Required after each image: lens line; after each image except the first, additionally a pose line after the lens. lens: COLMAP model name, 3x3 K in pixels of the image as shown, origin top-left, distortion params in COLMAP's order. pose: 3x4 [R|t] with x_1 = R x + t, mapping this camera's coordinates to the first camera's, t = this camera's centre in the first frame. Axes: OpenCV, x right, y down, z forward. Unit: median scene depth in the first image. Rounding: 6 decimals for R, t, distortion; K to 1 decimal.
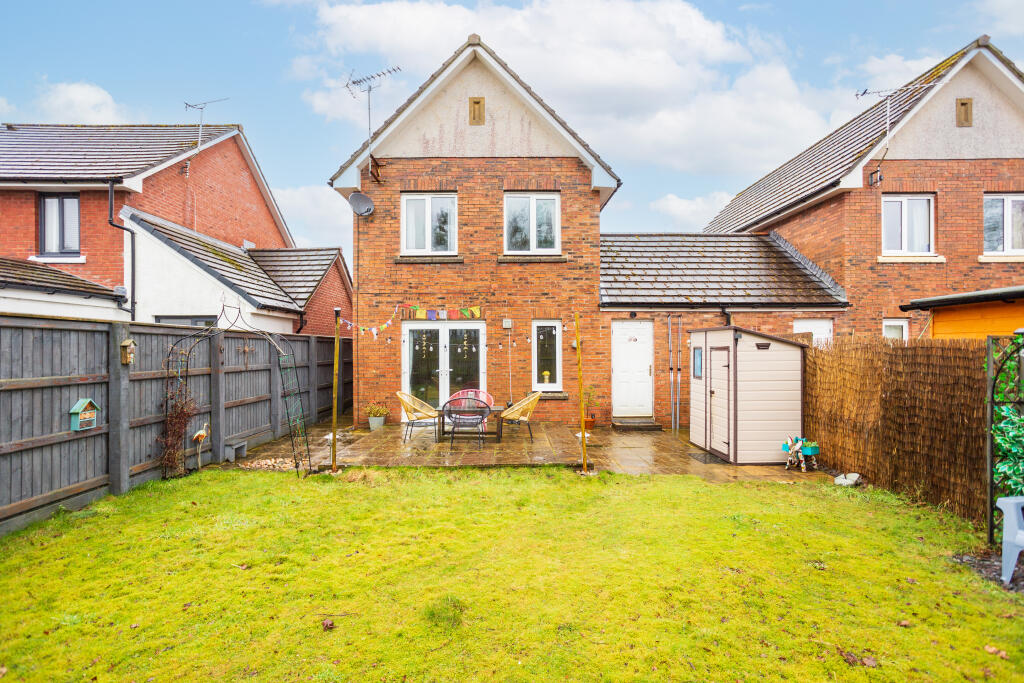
lens RADIAL K [[496.9, 0, 507.3], [0, 496.9, 346.5], [0, 0, 1]] dist [-0.043007, 0.026535]
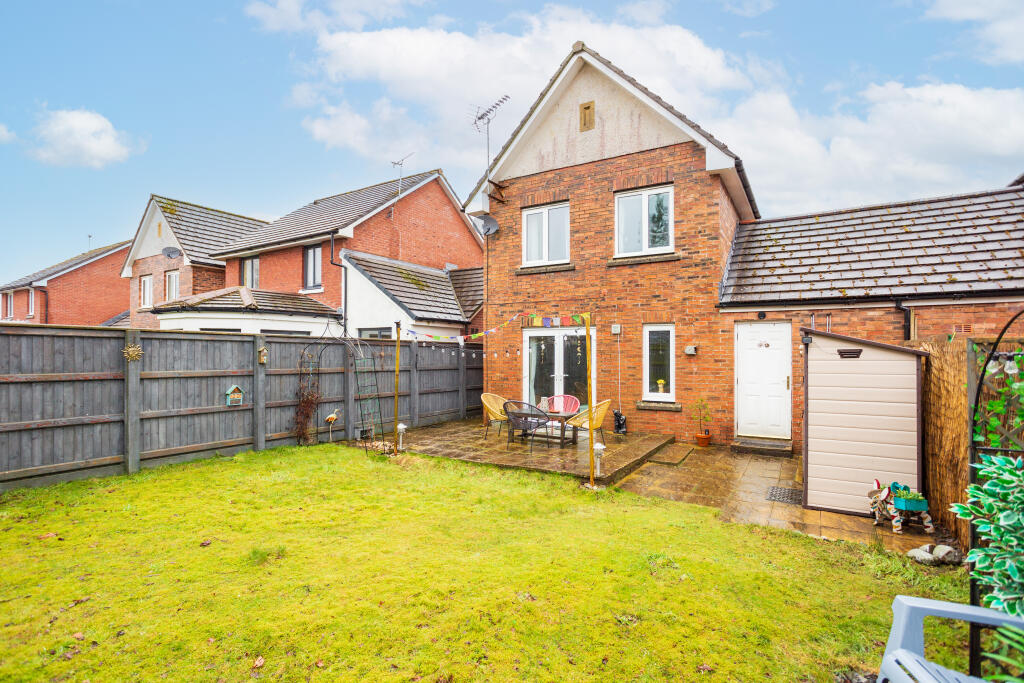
lens RADIAL K [[496.9, 0, 502.7], [0, 496.9, 351.0], [0, 0, 1]] dist [-0.043007, 0.026535]
pose [[0.845439, 0.002626, -0.534066, 0.333549], [-0.004006, 0.999991, -0.001424, -0.001082], [0.534057, 0.003343, 0.845442, 0.069194]]
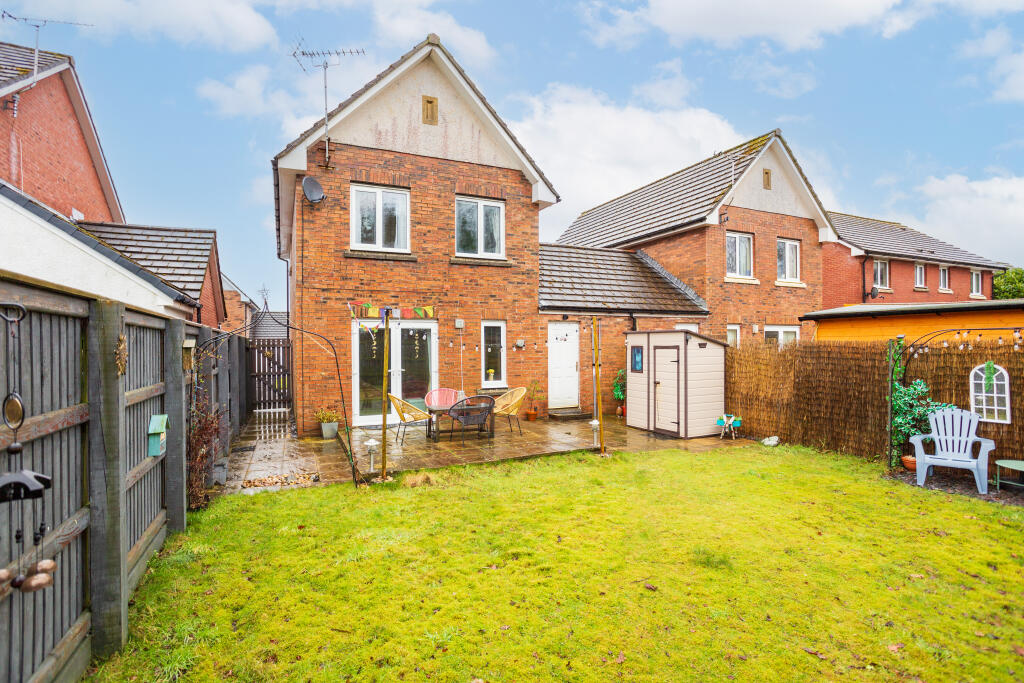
lens RADIAL K [[496.9, 0, 513.0], [0, 496.9, 345.7], [0, 0, 1]] dist [-0.043007, 0.026535]
pose [[0.909062, -0.002961, 0.416651, -0.332531], [0.002087, 0.999995, 0.002552, -0.002746], [-0.416656, -0.001450, 0.909063, 0.021374]]
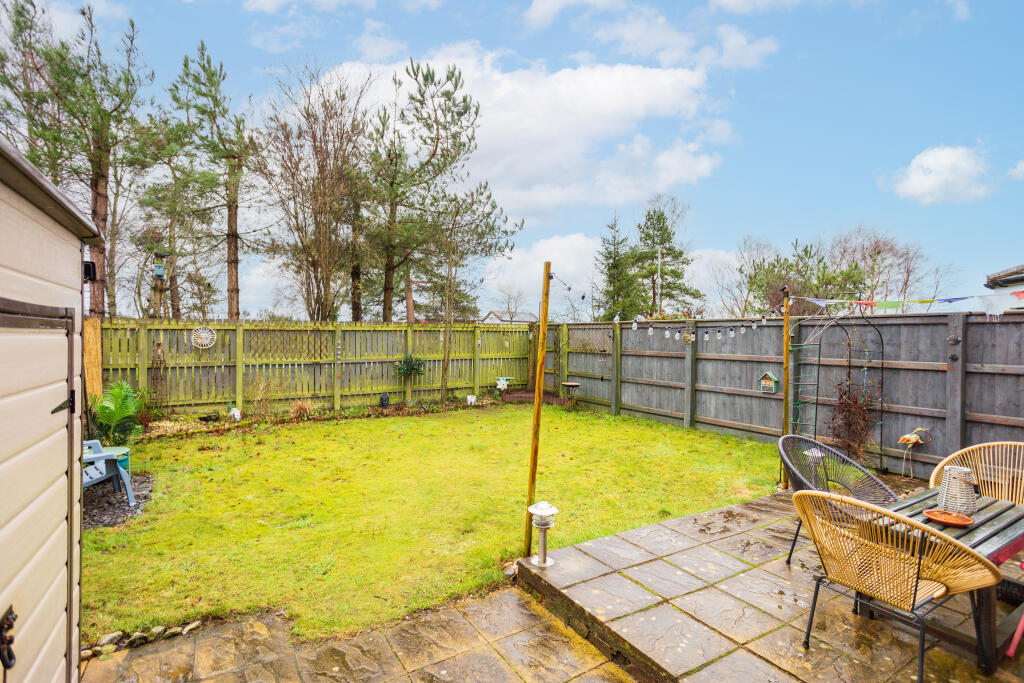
lens RADIAL K [[496.9, 0, 514.2], [0, 496.9, 338.7], [0, 0, 1]] dist [-0.043007, 0.026535]
pose [[-0.864680, -0.006327, -0.502283, 0.285020], [-0.007851, 0.999969, 0.000920, 0.003957], [0.502262, 0.004739, -0.864703, 0.948344]]
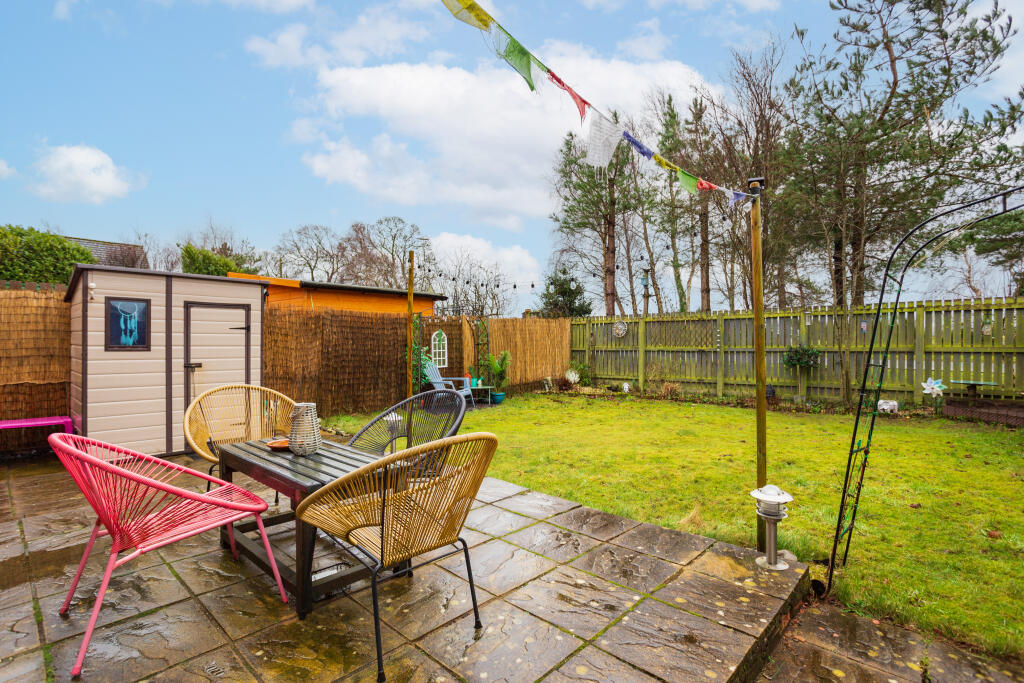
lens RADIAL K [[496.9, 0, 511.2], [0, 496.9, 347.7], [0, 0, 1]] dist [-0.043007, 0.026535]
pose [[-0.728216, -0.010111, 0.685274, -0.317182], [-0.005848, 0.999946, 0.008538, 0.045675], [-0.685323, 0.002210, -0.728236, 0.939395]]
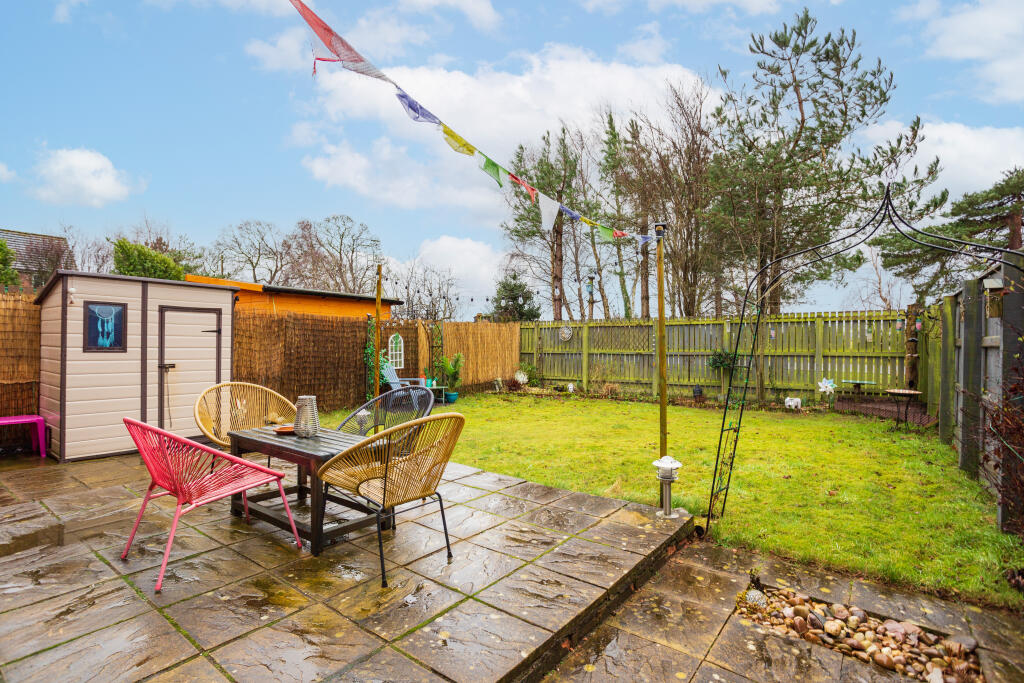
lens RADIAL K [[496.9, 0, 507.1], [0, 496.9, 345.1], [0, 0, 1]] dist [-0.043007, 0.026535]
pose [[-0.788377, -0.008621, 0.615132, -0.359894], [-0.011959, 0.999928, -0.001314, 0.043328], [-0.615076, -0.008392, -0.788423, 0.994833]]
